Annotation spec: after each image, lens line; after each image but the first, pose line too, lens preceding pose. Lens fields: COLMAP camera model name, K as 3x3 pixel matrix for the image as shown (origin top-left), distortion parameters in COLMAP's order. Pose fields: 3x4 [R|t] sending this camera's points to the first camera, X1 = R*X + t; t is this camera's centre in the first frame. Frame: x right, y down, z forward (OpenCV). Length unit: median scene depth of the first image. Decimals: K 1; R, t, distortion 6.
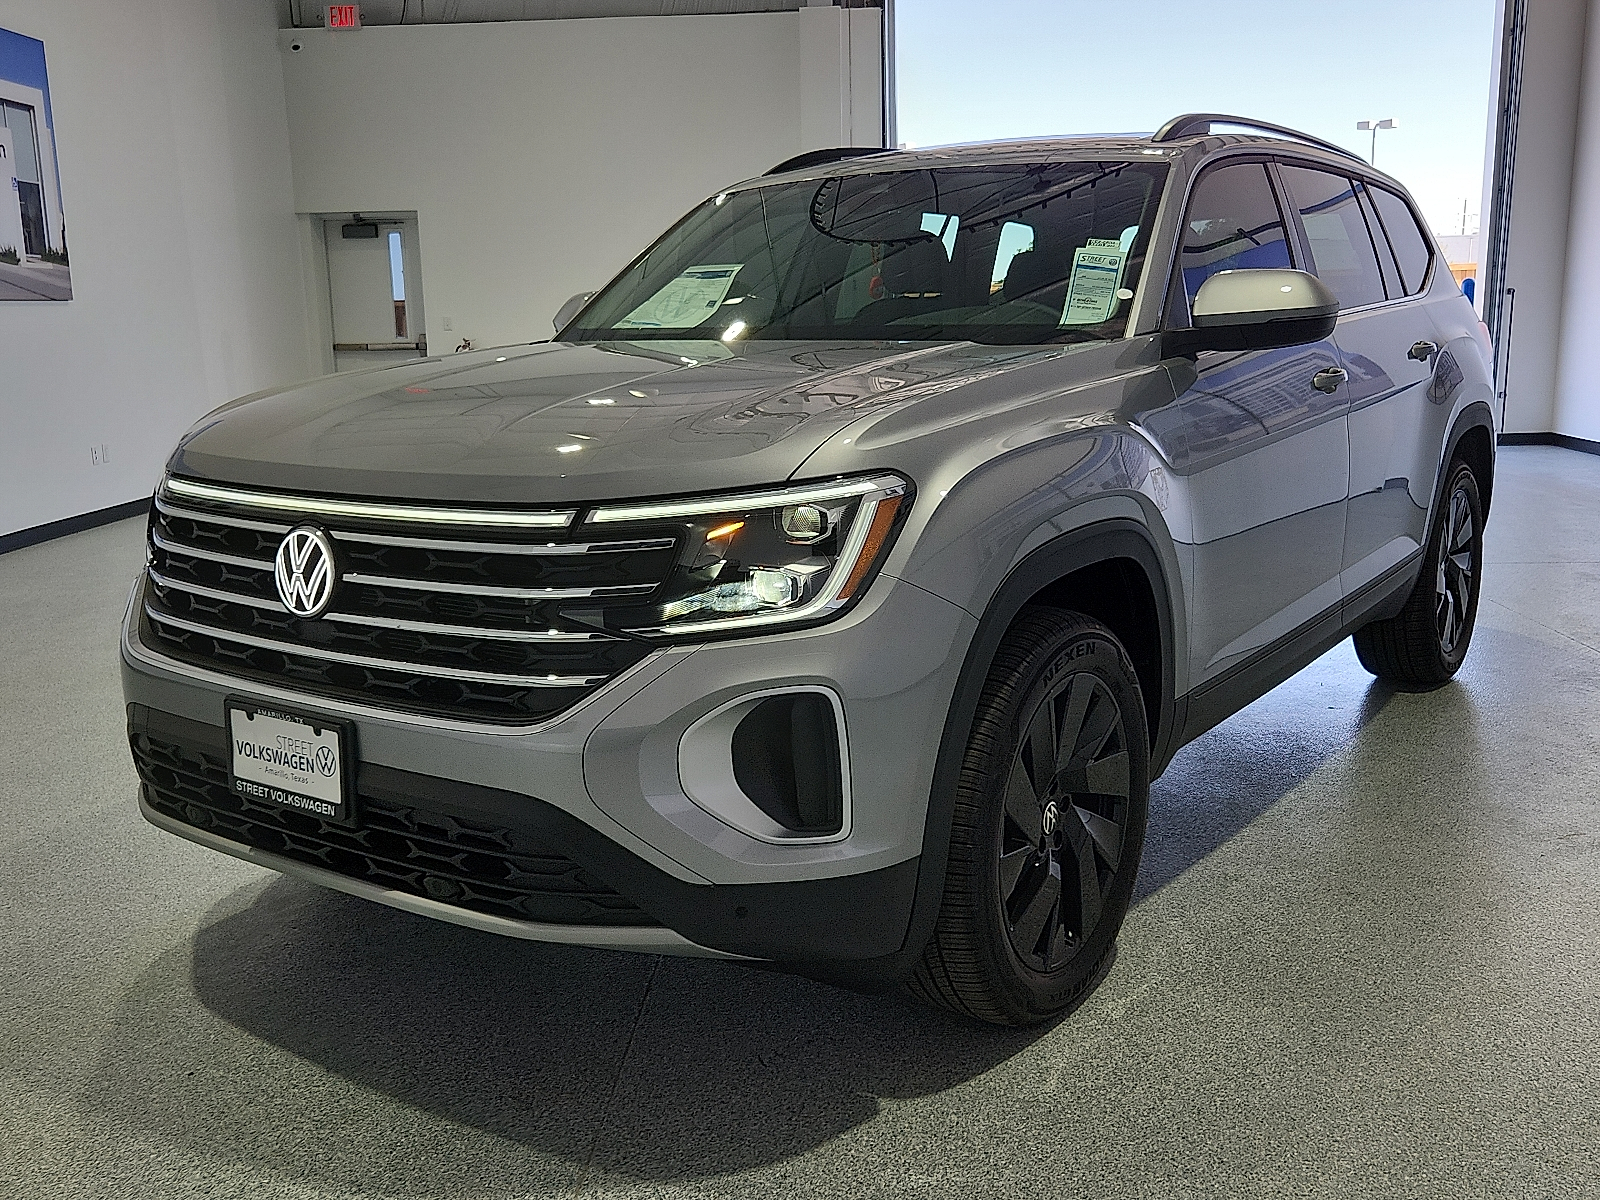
lens RADIAL K [[1468.6, 0, 804.9], [0, 1468.6, 601.5], [0, 0, 1]] dist [0.031706, 0.000000]
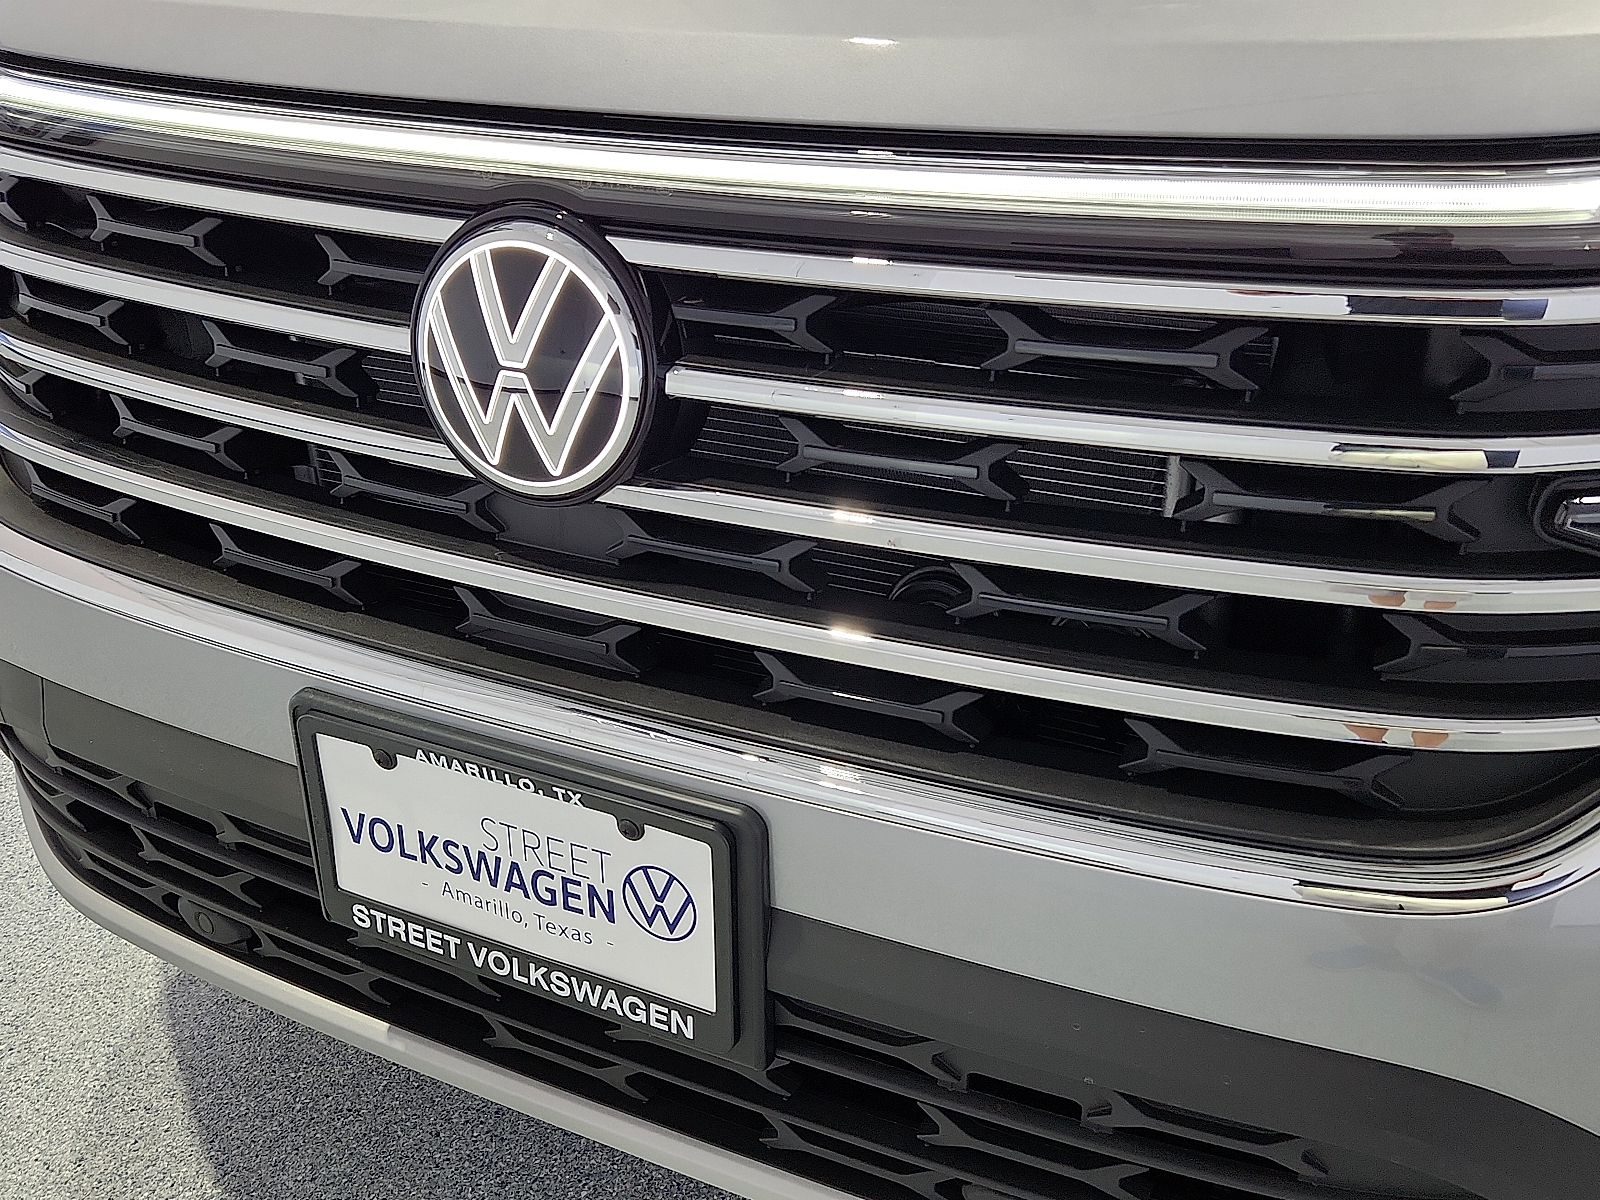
lens RADIAL K [[1468.6, 0, 805.8], [0, 1468.6, 609.4], [0, 0, 1]] dist [0.031706, 0.000000]
pose [[0.987490, -0.063699, 0.144245, -0.329563], [0.022960, 0.963110, 0.268126, -0.054709], [-0.156003, -0.261460, 0.952524, 0.656851]]
